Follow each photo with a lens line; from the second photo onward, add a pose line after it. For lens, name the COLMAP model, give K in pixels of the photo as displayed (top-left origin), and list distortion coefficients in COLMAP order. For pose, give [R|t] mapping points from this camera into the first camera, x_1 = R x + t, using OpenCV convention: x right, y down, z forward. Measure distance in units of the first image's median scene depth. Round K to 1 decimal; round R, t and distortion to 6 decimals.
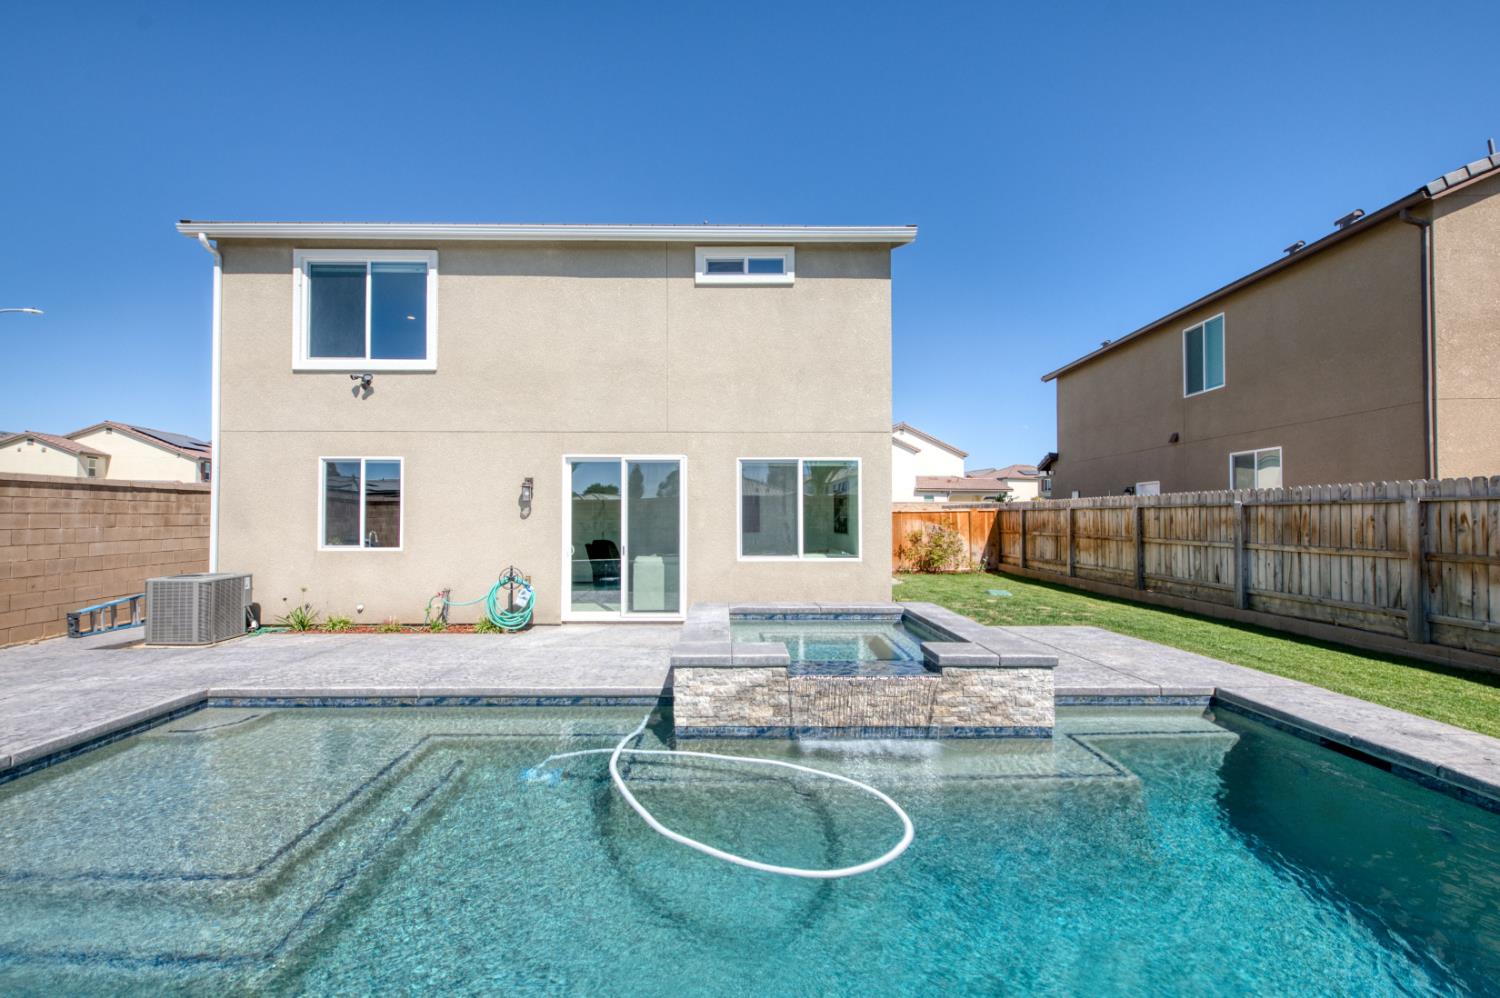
lens RADIAL K [[606.4, 0, 748.4], [0, 606.4, 498.8], [0, 0, 1]] dist [0.006622, -0.000589]
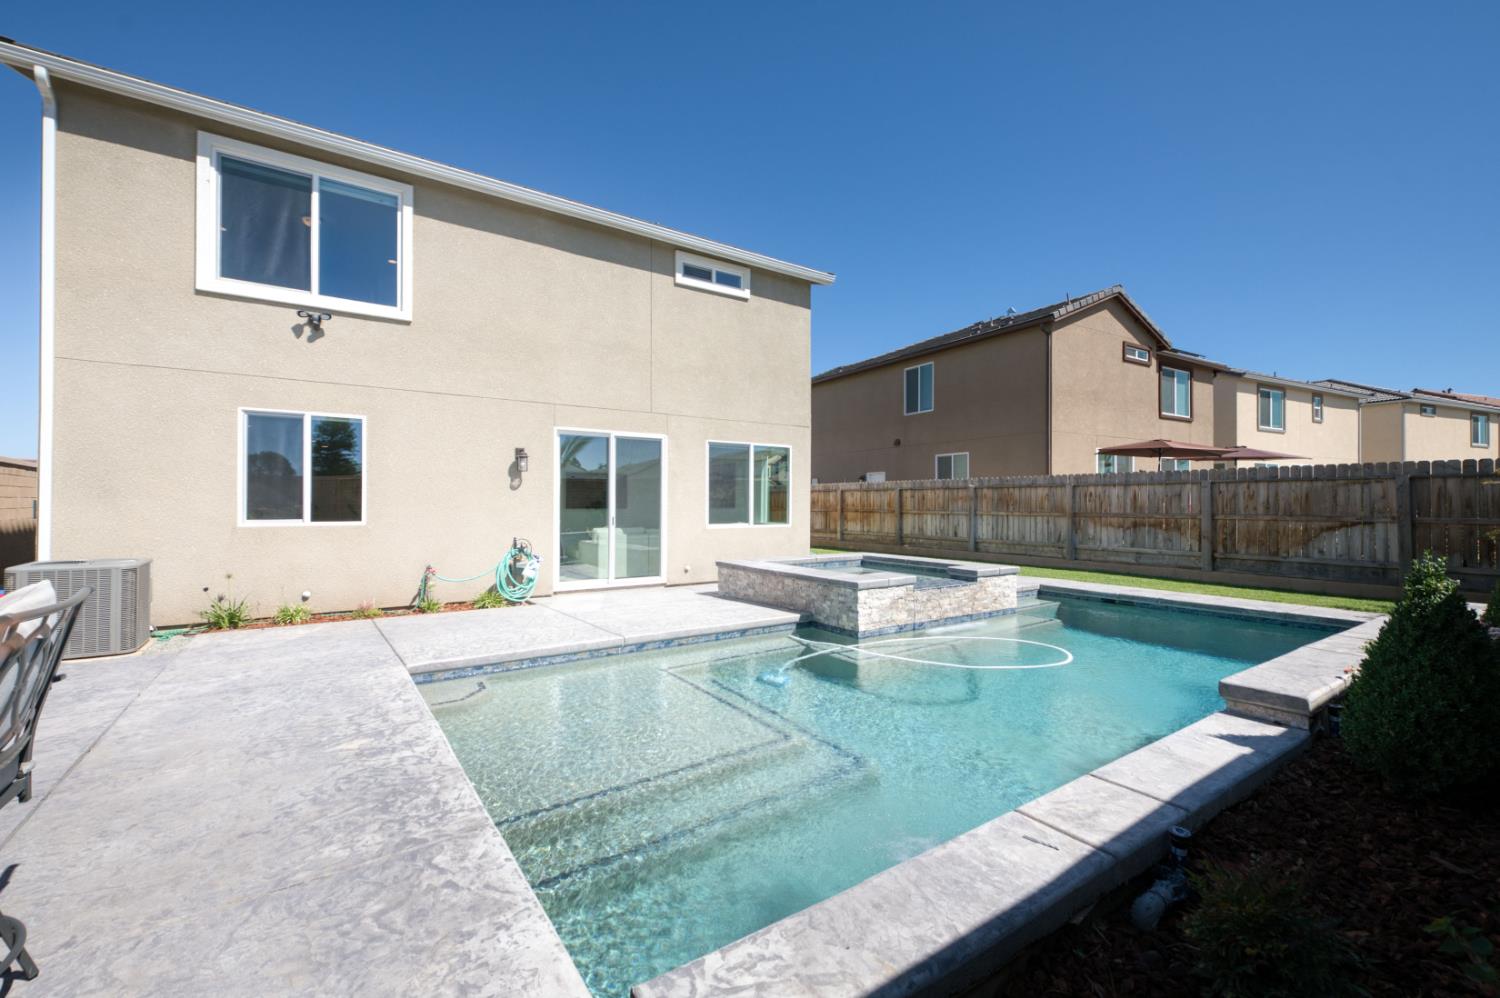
lens RADIAL K [[612.5, 0, 752.5], [0, 612.5, 492.1], [0, 0, 1]] dist [0.010743, -0.000272]
pose [[0.833207, 0.011589, 0.552839, -0.564224], [-0.018778, 0.999797, 0.007342, 0.020731], [-0.552642, -0.016498, 0.833256, -0.028806]]
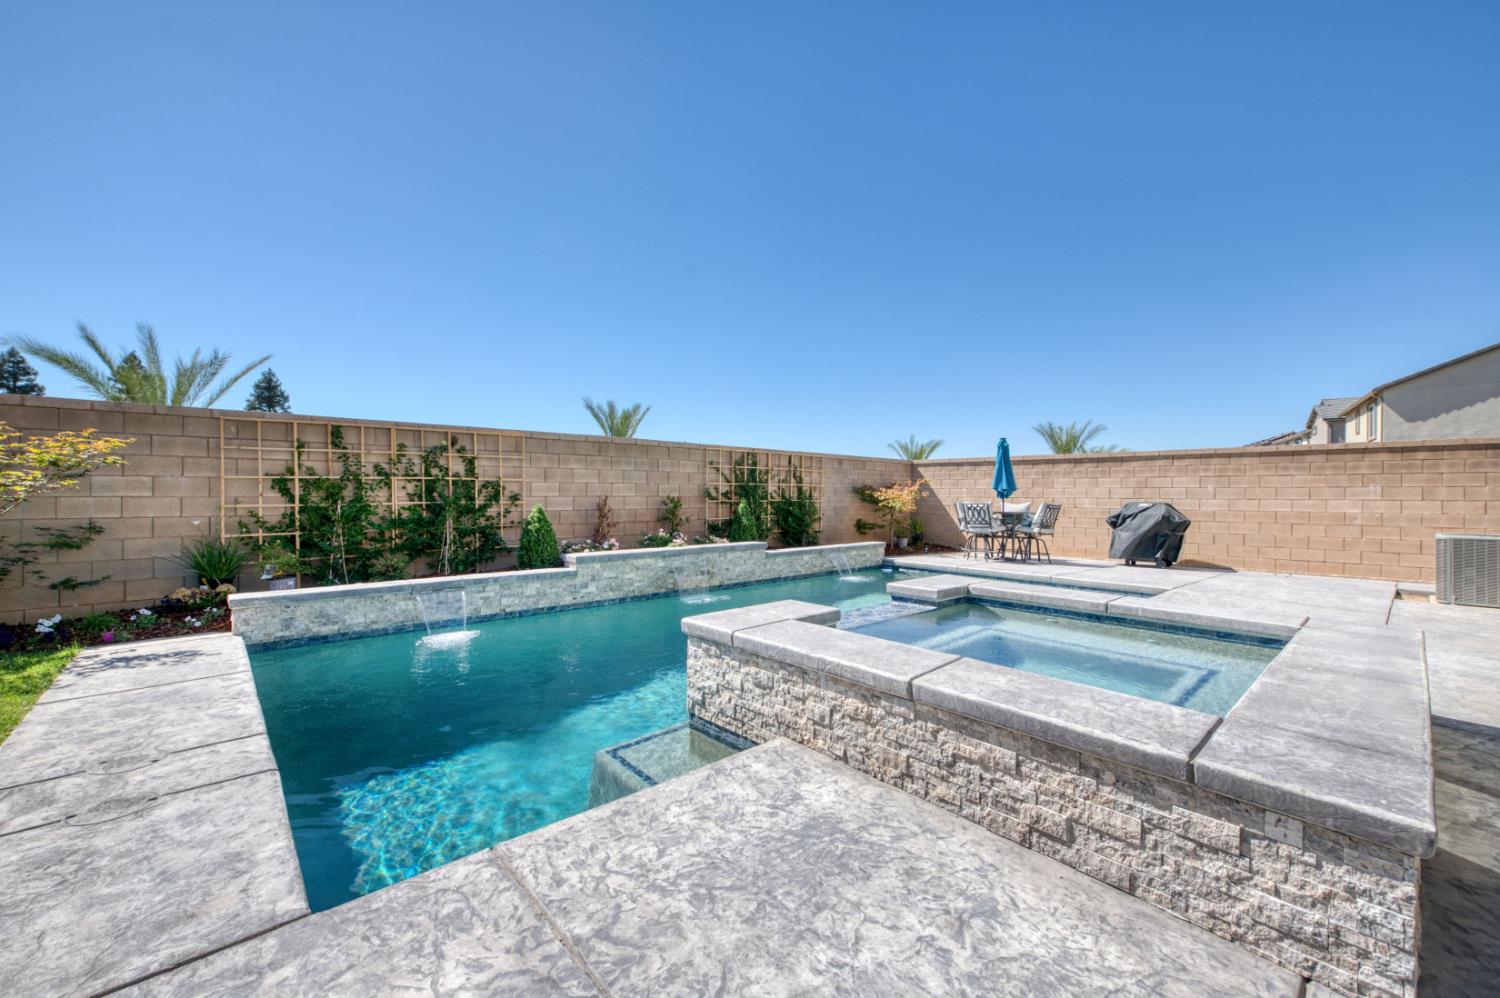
lens RADIAL K [[597.3, 0, 747.5], [0, 597.3, 492.1], [0, 0, 1]] dist [0.004238, -0.000242]
pose [[-0.751284, -0.006523, -0.659947, 0.466339], [0.013800, 0.999577, -0.025590, 0.058354], [0.659835, -0.028333, -0.750876, 0.805431]]
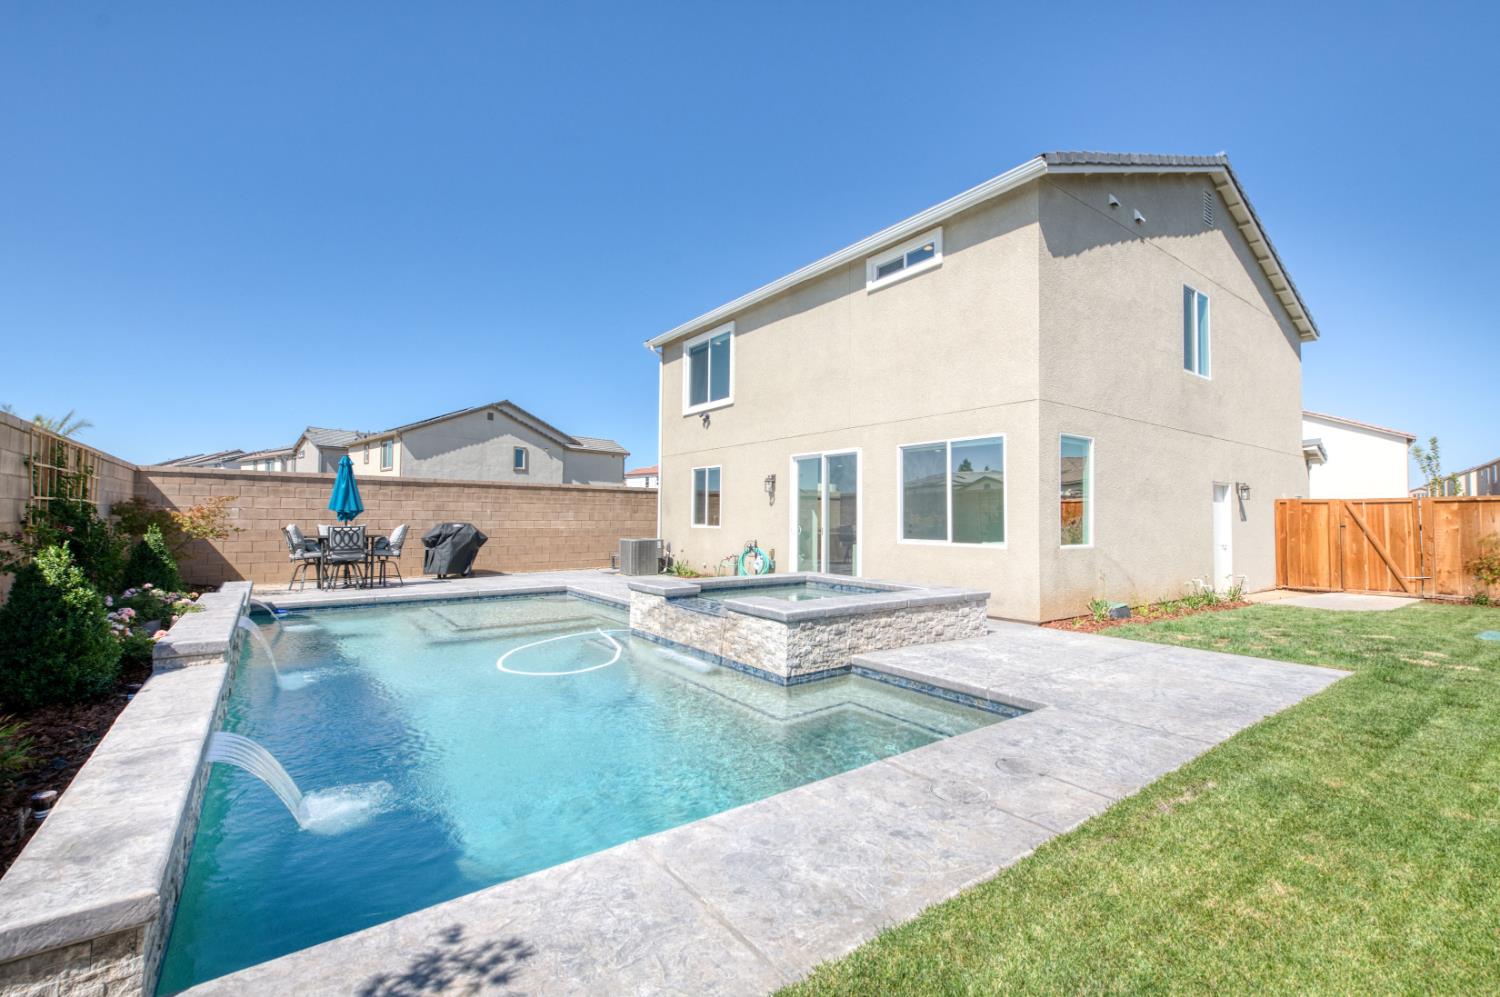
lens RADIAL K [[635.7, 0, 760.2], [0, 635.7, 497.7], [0, 0, 1]] dist [0.009076, -0.004622]
pose [[0.593780, -0.022249, -0.804320, 0.689988], [0.016405, 0.999745, -0.015544, 0.034765], [0.804460, -0.003965, 0.593994, 0.142565]]
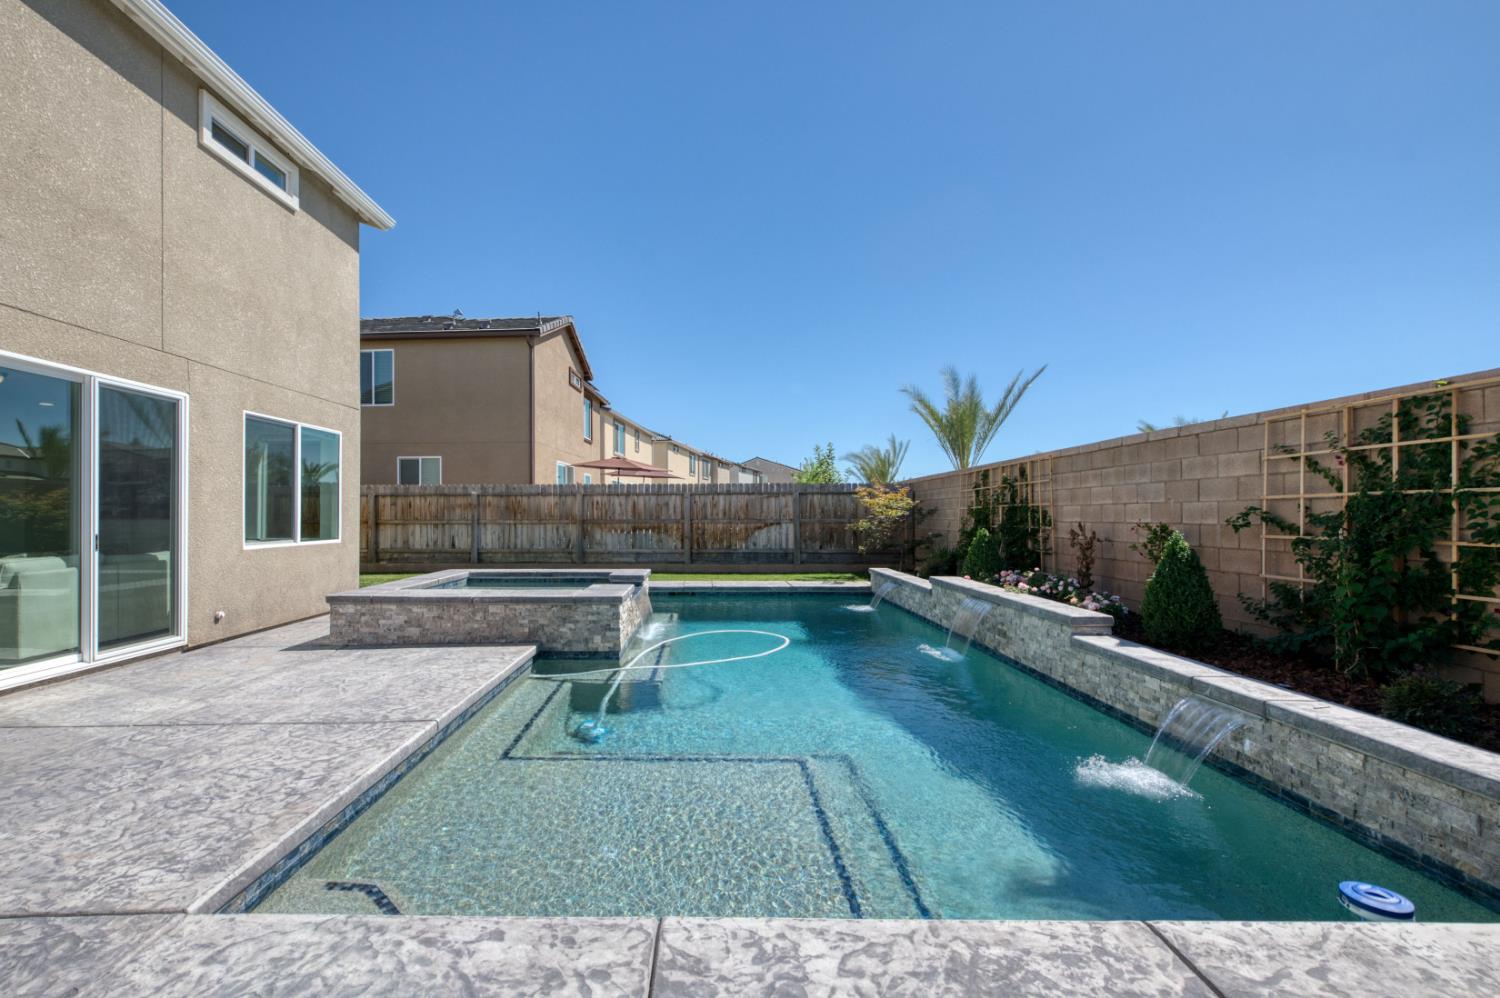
lens RADIAL K [[634.3, 0, 685.3], [0, 634.3, 505.0], [0, 0, 1]] dist [0.001936, -0.000930]
pose [[0.048485, 0.013804, 0.998729, -0.725174], [-0.027690, 0.999539, -0.012471, 0.040042], [-0.998440, -0.027050, 0.048845, 0.397698]]
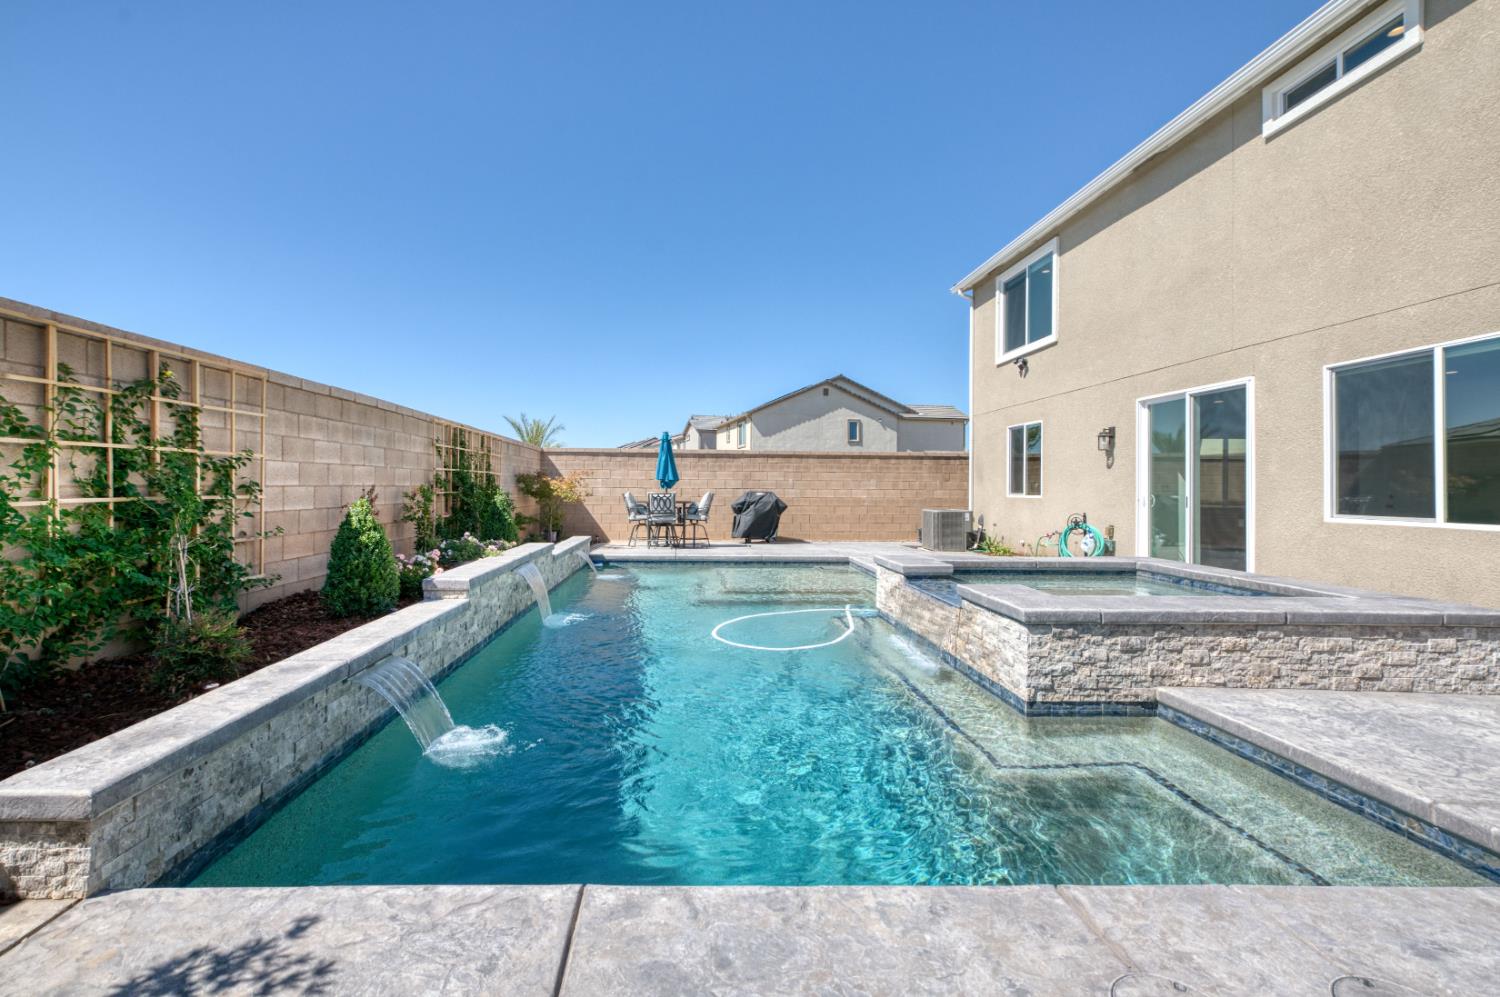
lens RADIAL K [[636.4, 0, 695.1], [0, 636.4, 482.9], [0, 0, 1]] dist [0.005090, -0.001406]
pose [[-0.000765, -0.008773, -0.999961, 0.645963], [0.023060, 0.999695, -0.008788, 0.047788], [0.999734, -0.023066, -0.000562, 0.291700]]
